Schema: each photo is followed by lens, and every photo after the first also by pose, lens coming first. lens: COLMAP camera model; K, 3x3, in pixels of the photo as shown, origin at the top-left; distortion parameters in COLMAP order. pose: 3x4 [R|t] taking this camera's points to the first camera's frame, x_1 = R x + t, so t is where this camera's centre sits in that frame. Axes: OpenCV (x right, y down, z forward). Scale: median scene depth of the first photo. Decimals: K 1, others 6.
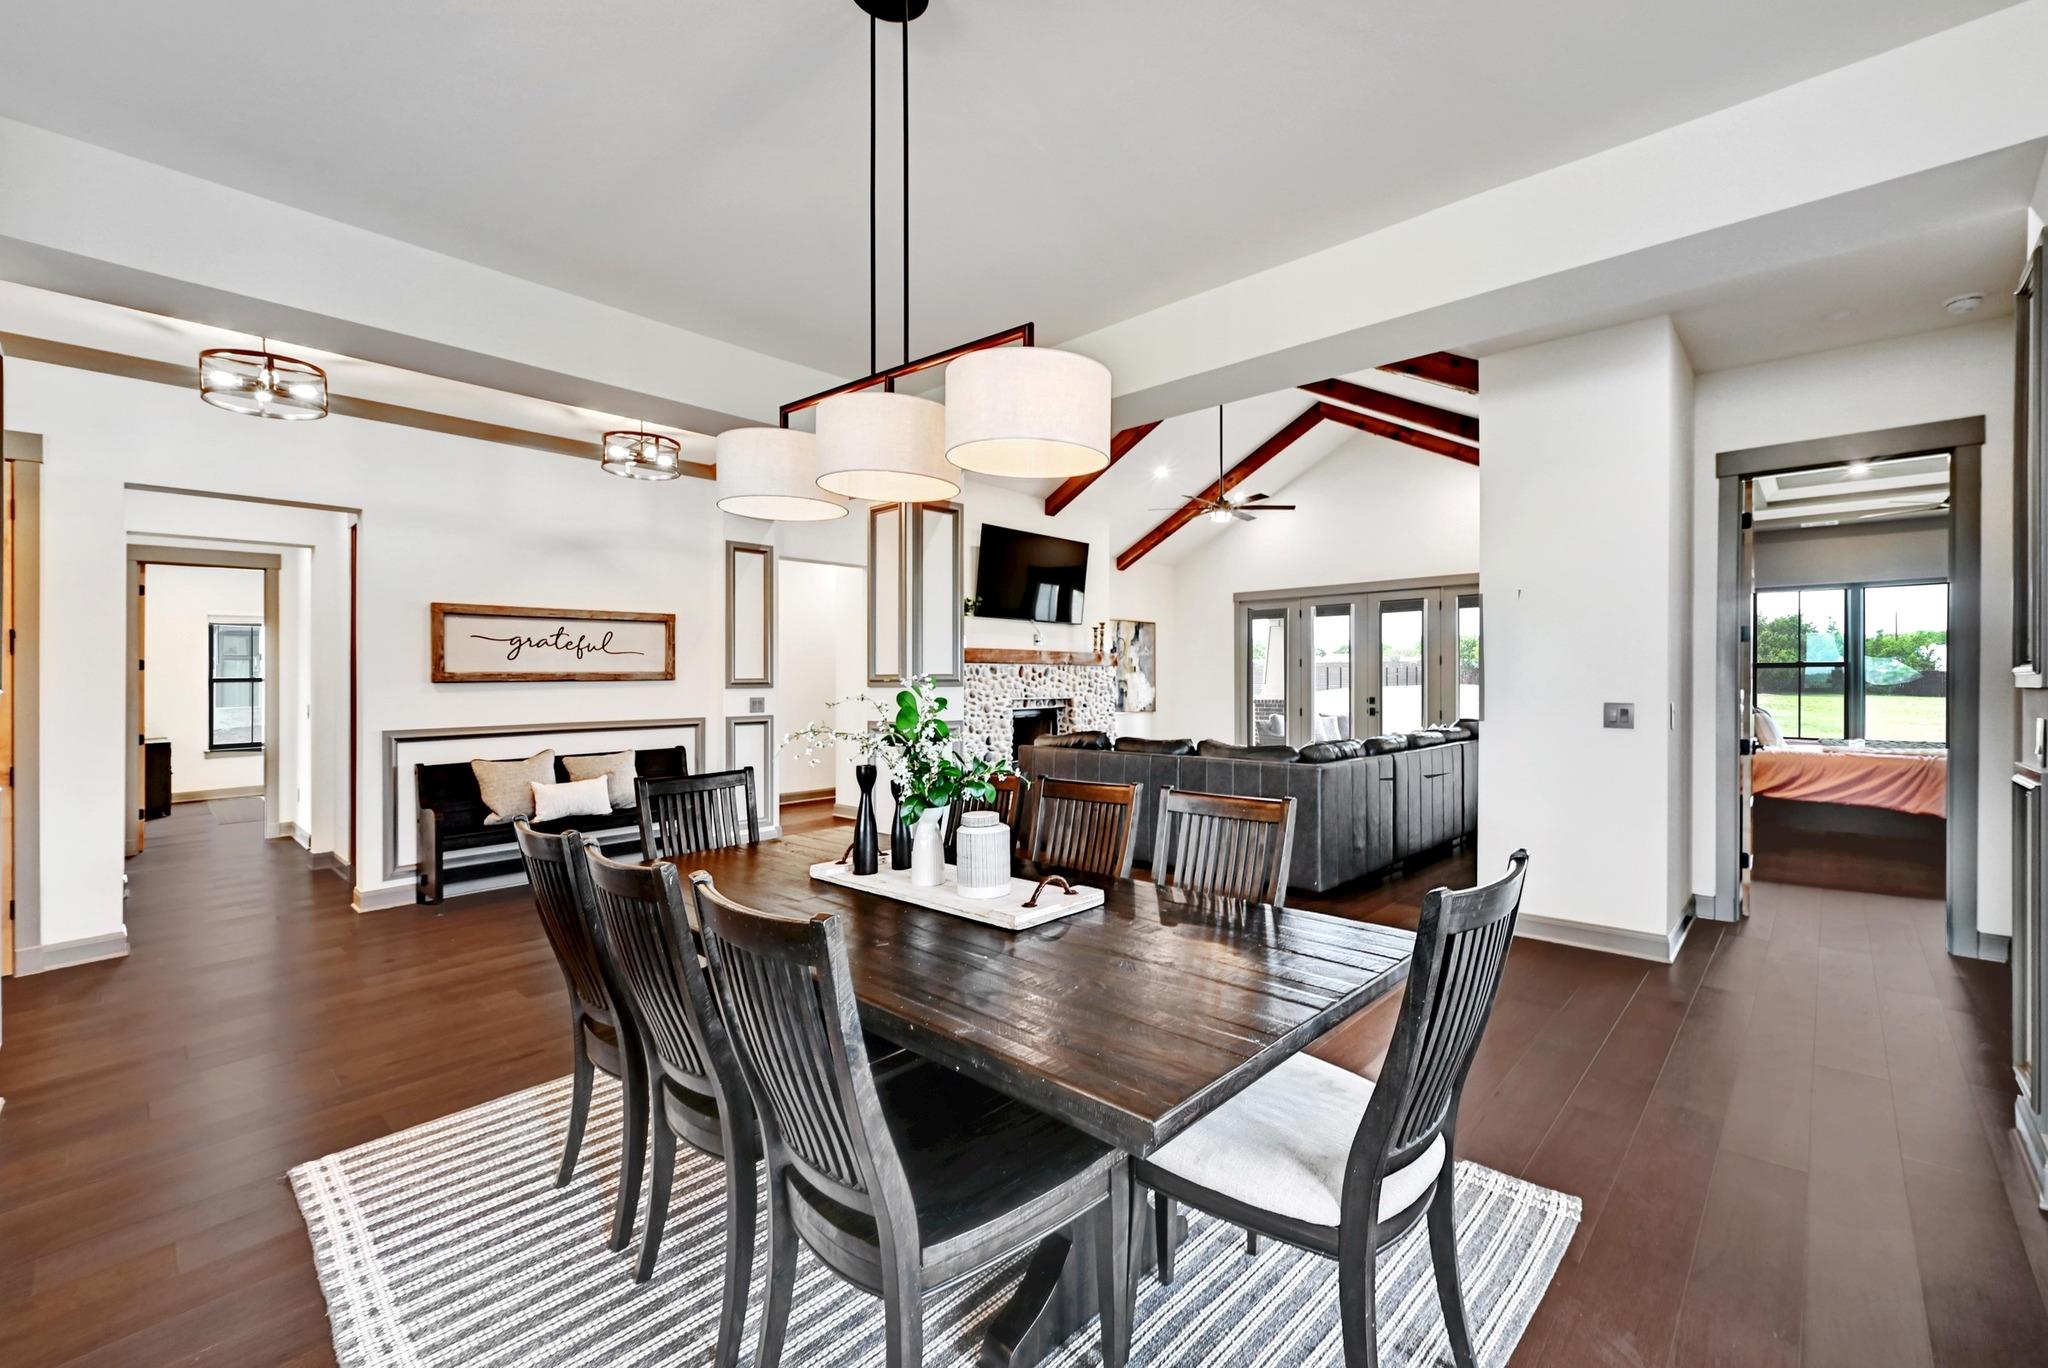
lens RADIAL K [[857.4, 0, 1031.7], [0, 857.4, 656.7], [0, 0, 1]] dist [0.035070, 0.000009]
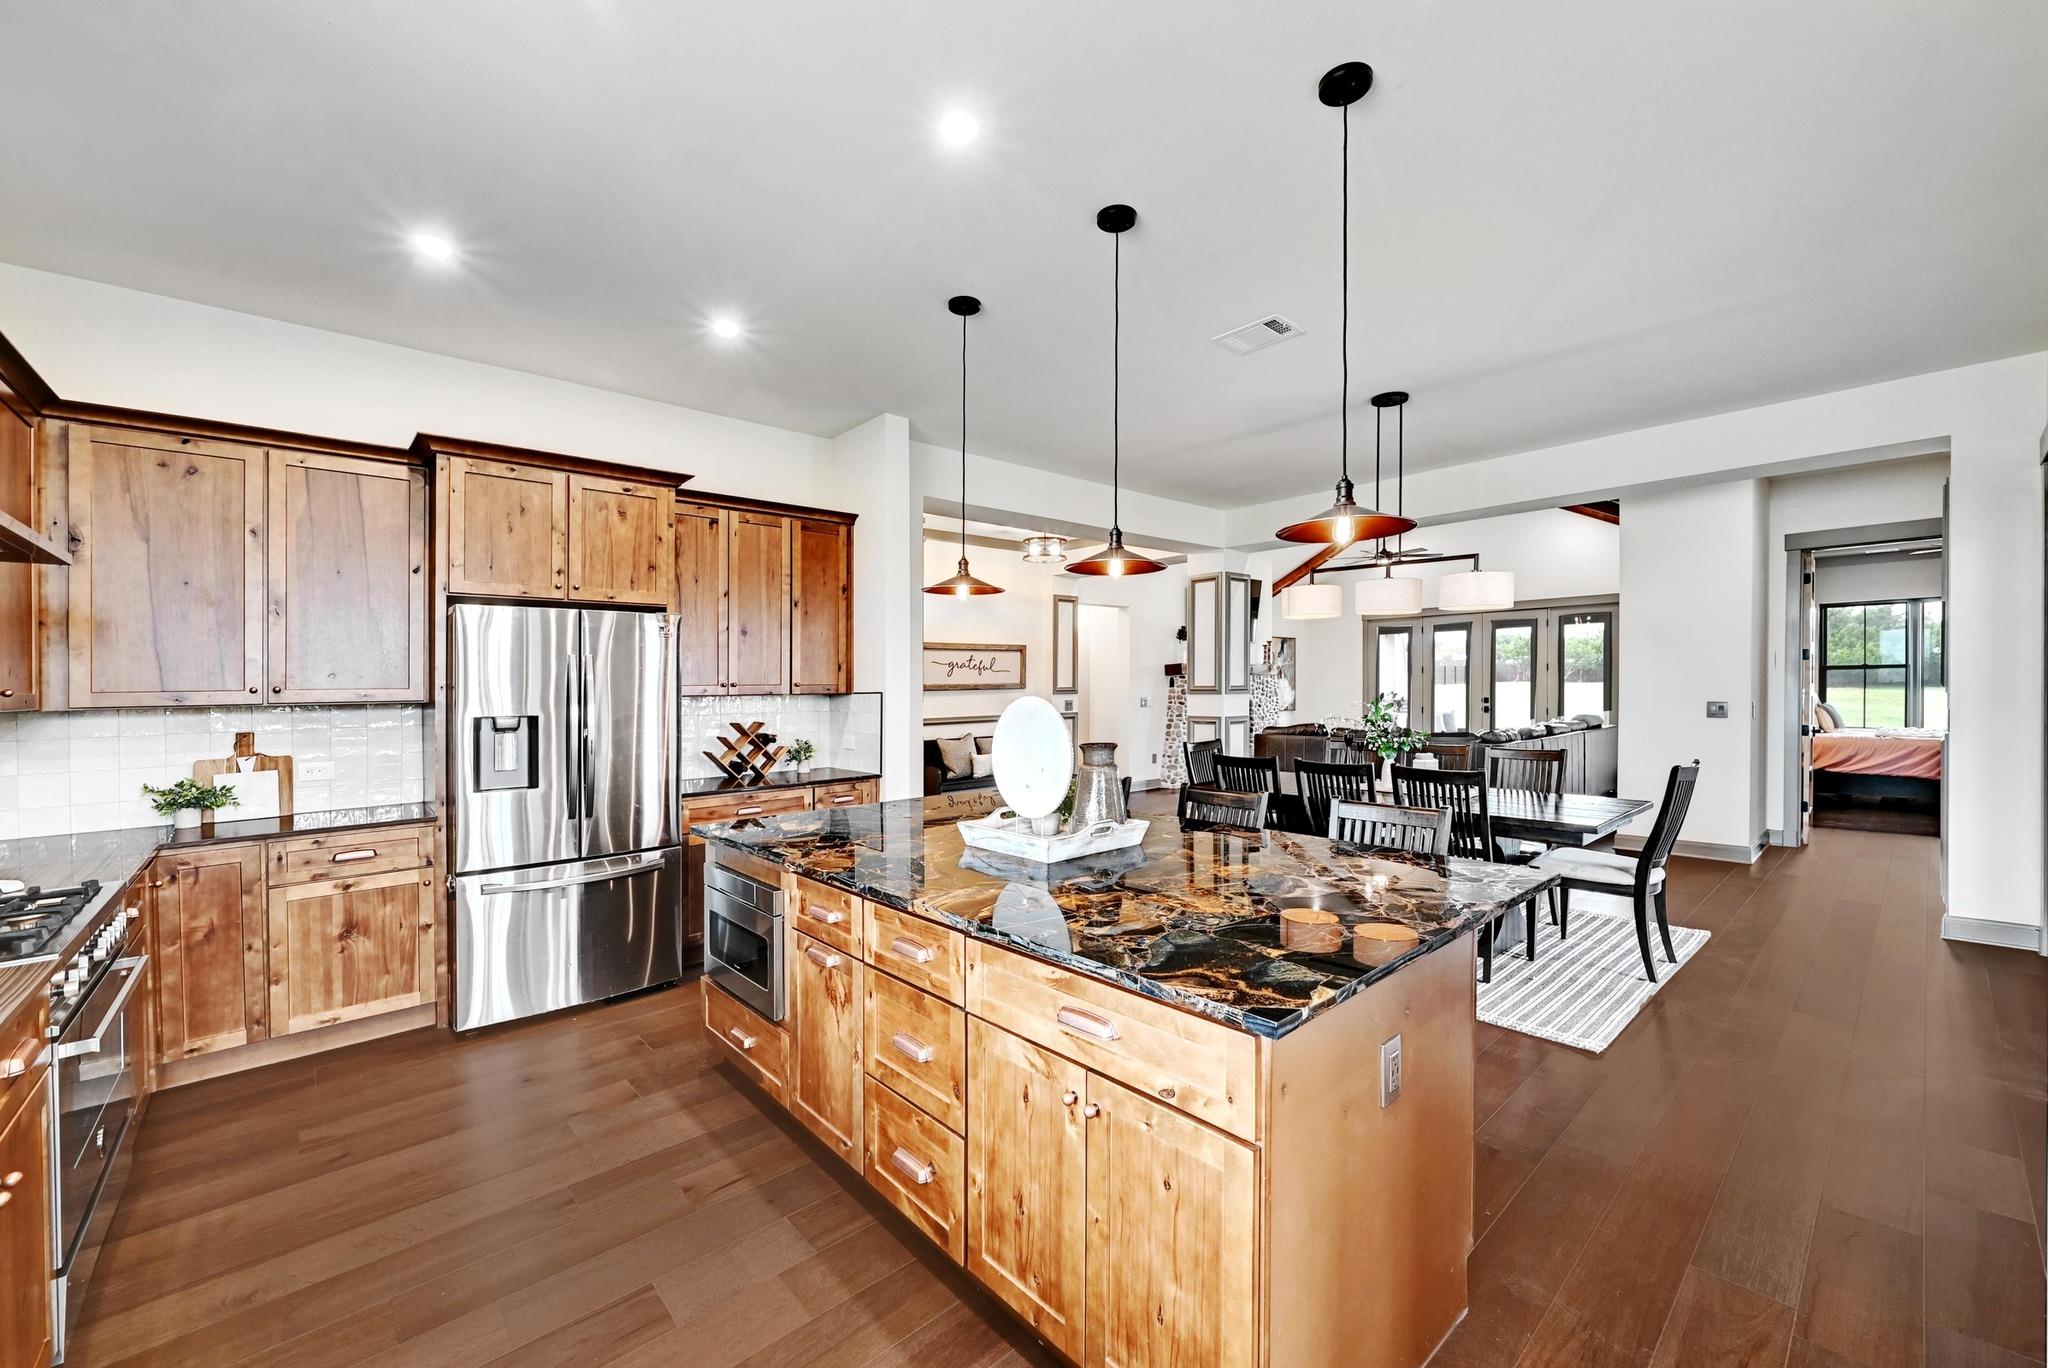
lens RADIAL K [[806.0, 0, 987.9], [0, 806.0, 671.1], [0, 0, 1]] dist [0.009558, 0.000001]
pose [[0.993567, -0.006788, -0.113045, -0.339096], [0.008334, 0.999878, 0.013204, -0.023453], [0.112941, -0.014062, 0.993502, -0.436625]]
